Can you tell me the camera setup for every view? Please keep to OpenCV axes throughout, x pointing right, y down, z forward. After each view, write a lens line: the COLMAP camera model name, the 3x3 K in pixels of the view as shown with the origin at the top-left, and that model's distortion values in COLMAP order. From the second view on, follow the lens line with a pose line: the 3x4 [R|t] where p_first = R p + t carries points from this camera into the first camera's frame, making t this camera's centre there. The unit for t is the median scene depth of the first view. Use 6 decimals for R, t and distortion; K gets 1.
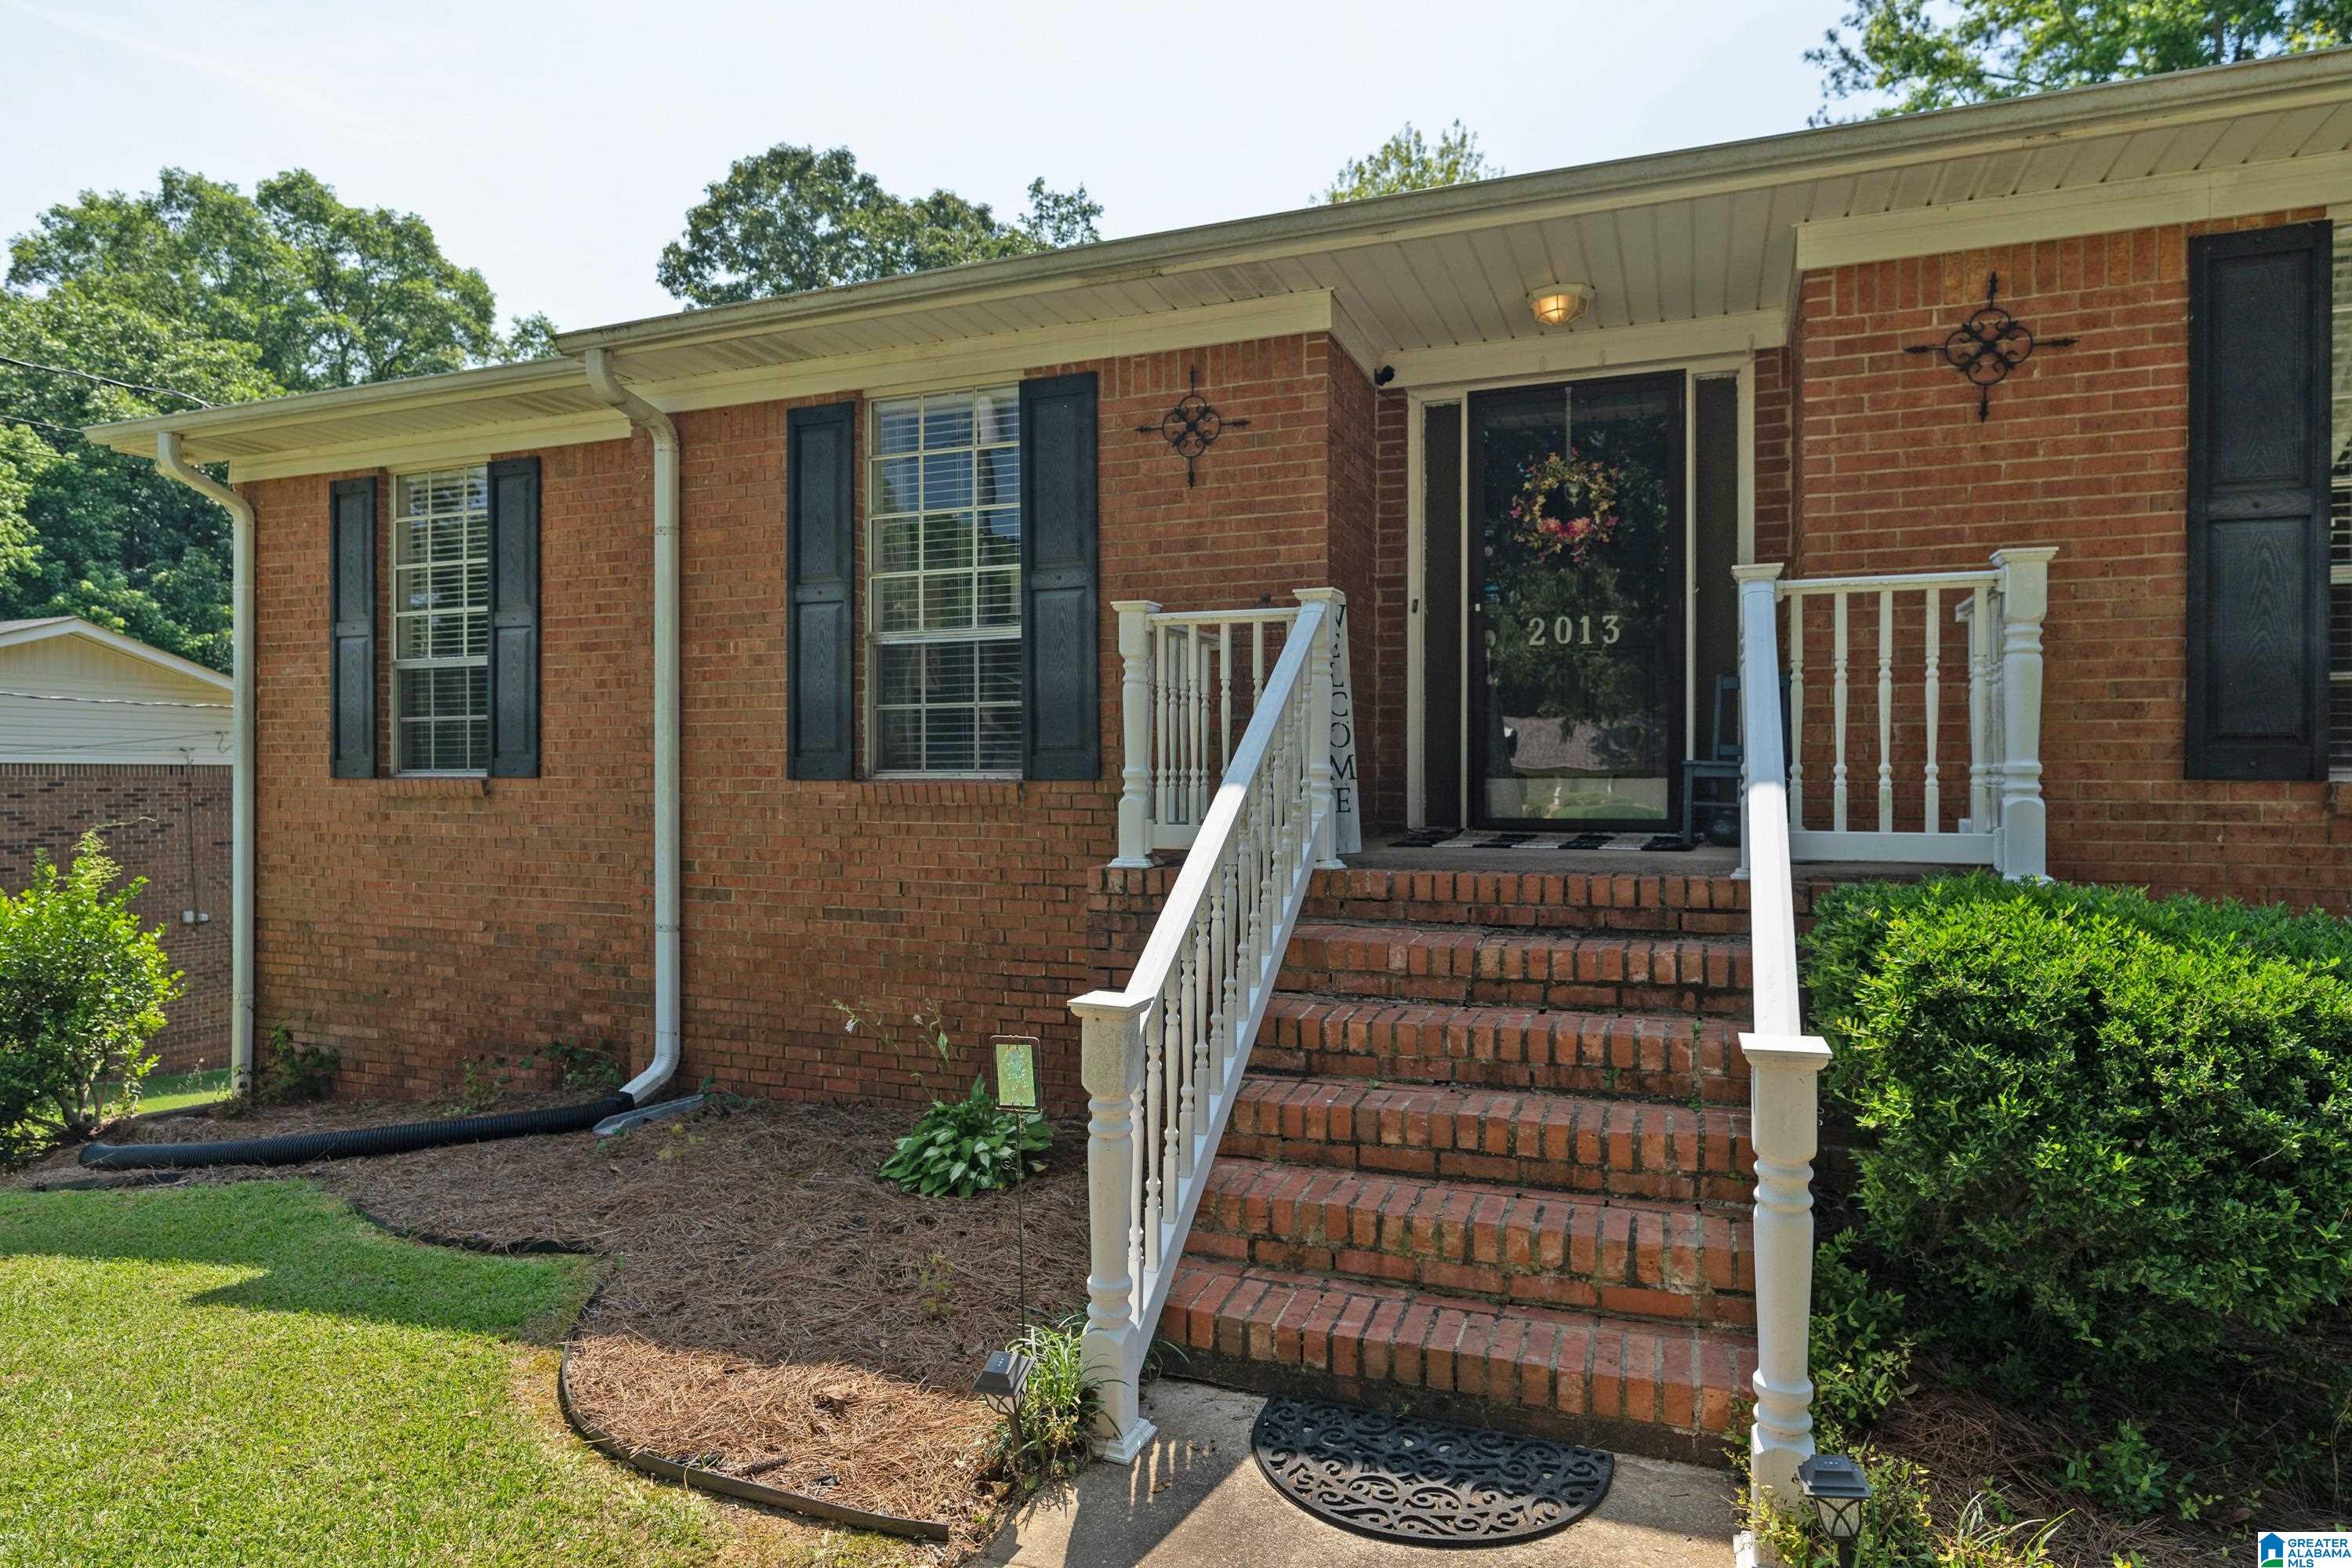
lens RADIAL K [[1303.3, 0, 1189.6], [0, 1303.3, 769.3], [0, 0, 1]] dist [-0.009686, -0.000102]
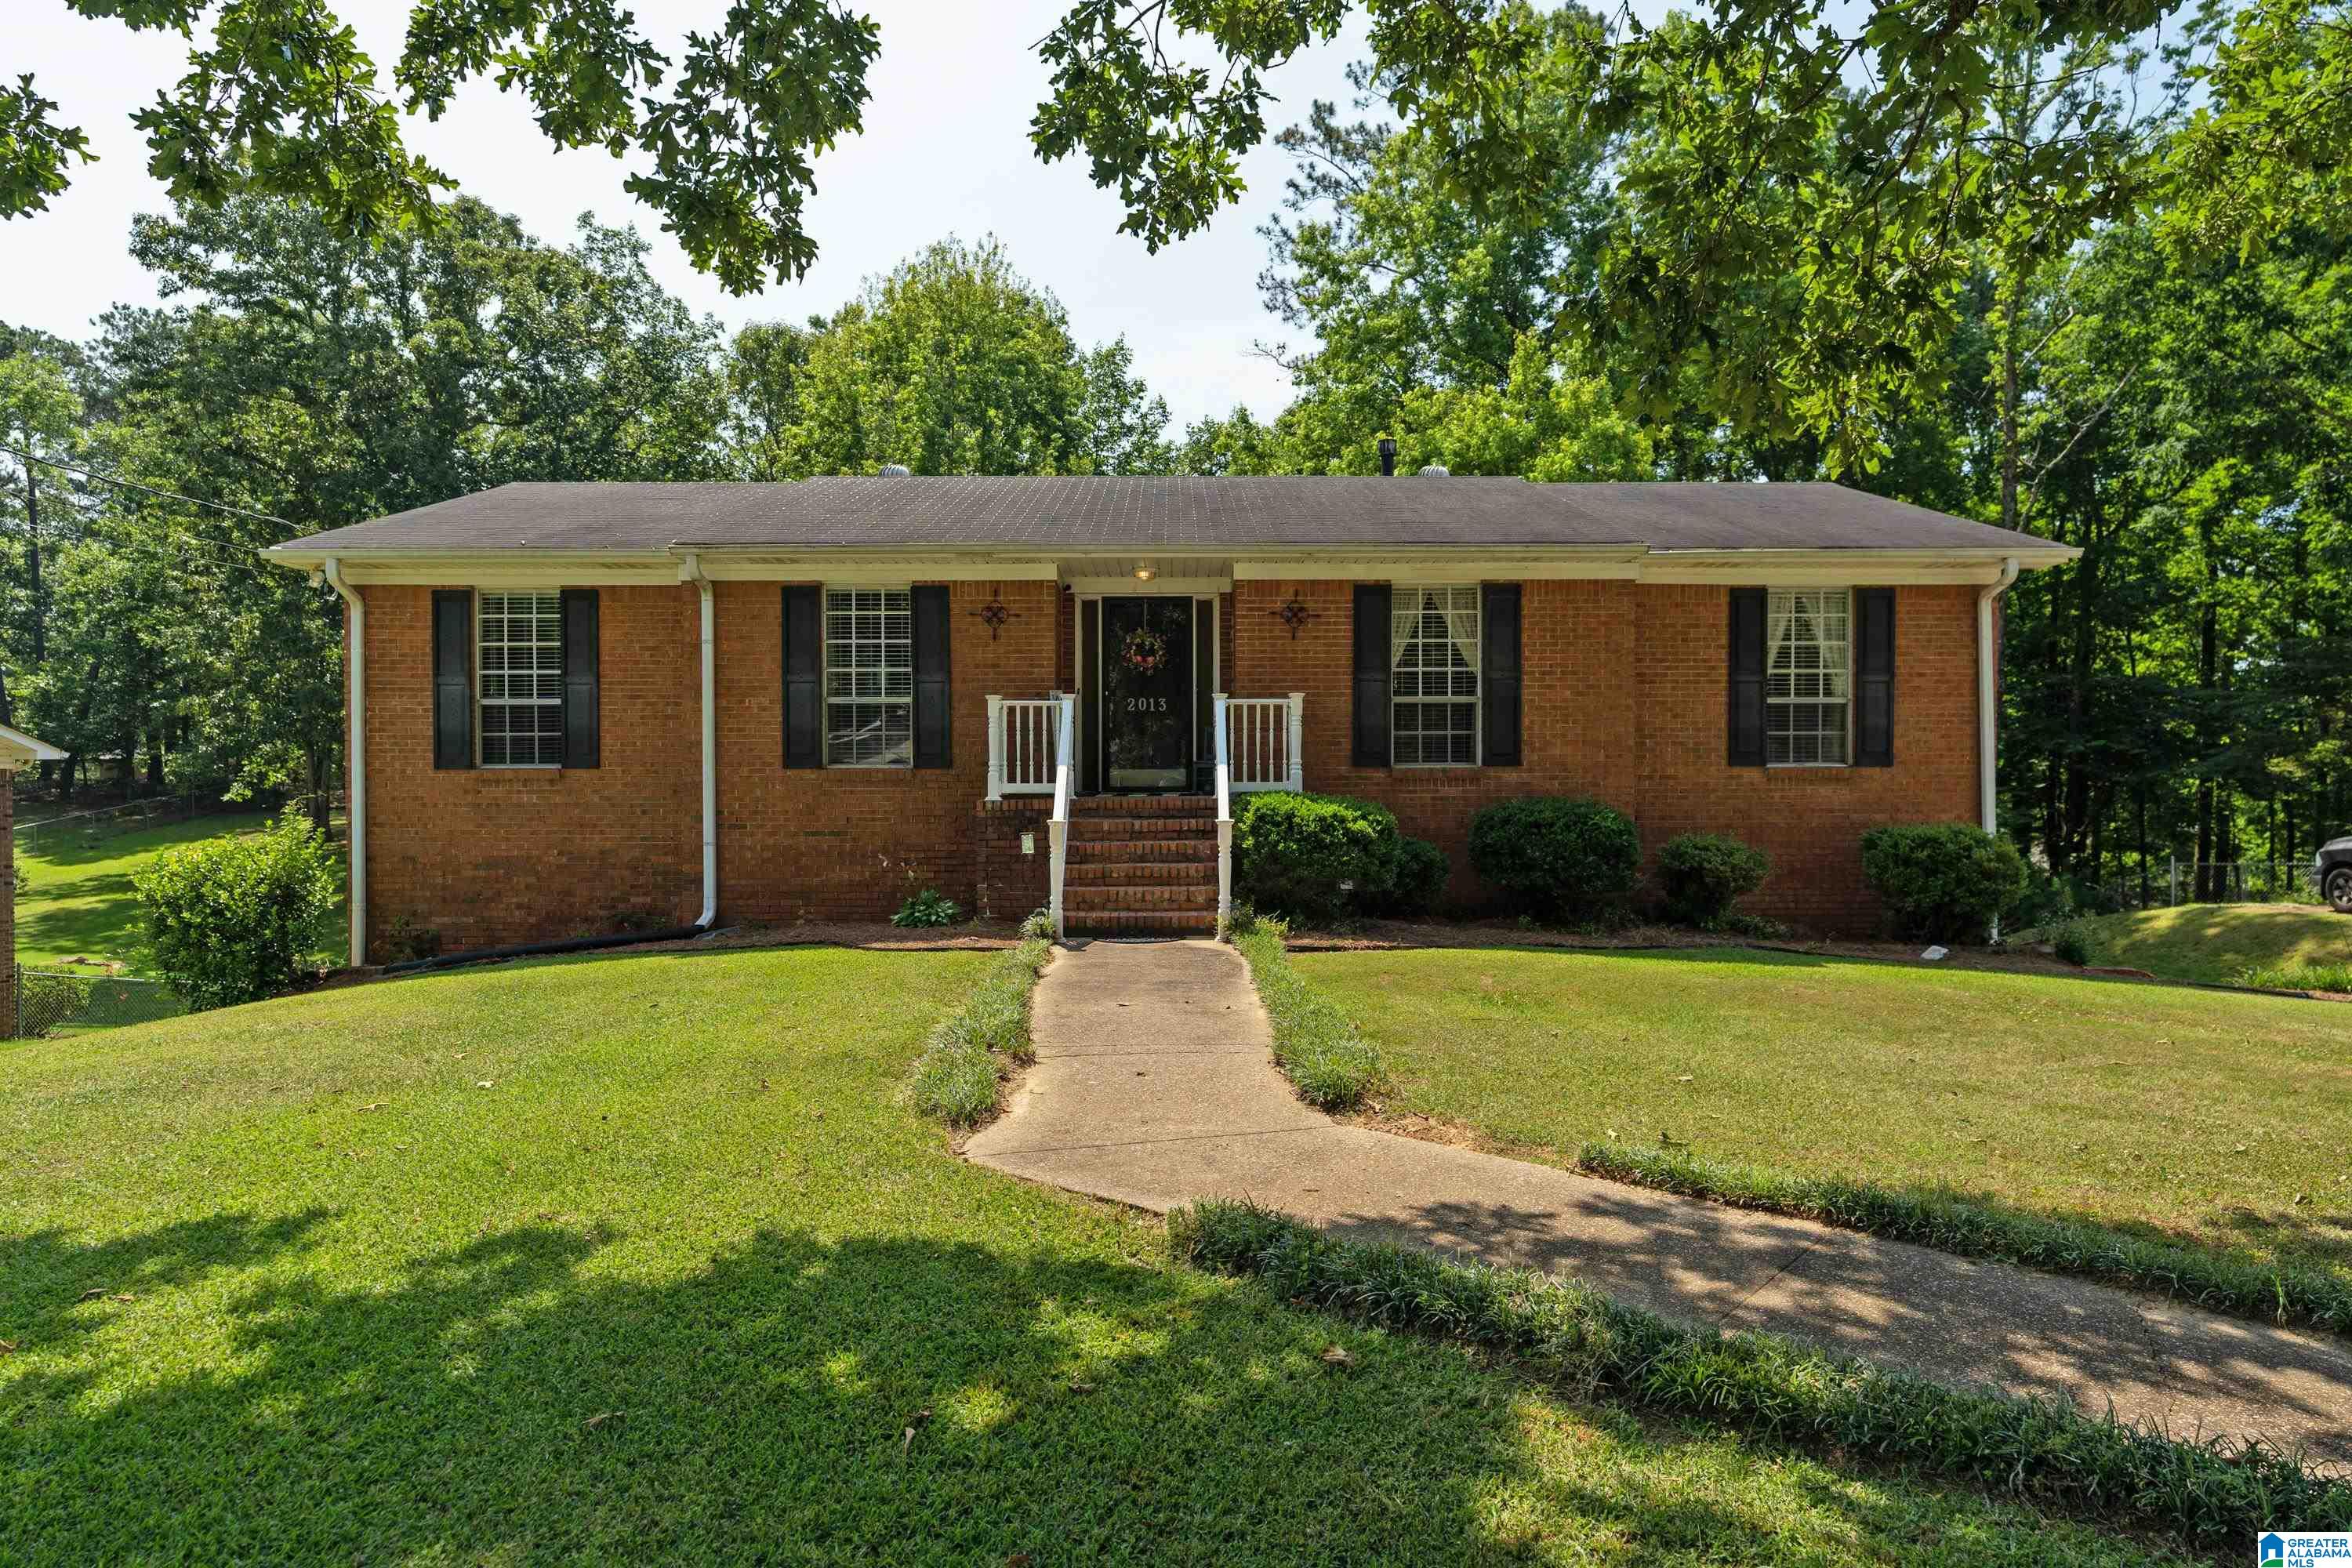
lens RADIAL K [[1418.4, 0, 1172.9], [0, 1418.4, 785.8], [0, 0, 1]] dist [-0.007468, -0.001427]
pose [[0.930051, 0.000756, 0.367428, -0.574265], [-0.000245, 0.999999, -0.001439, 0.039564], [-0.367429, 0.001248, 0.930051, -1.327444]]
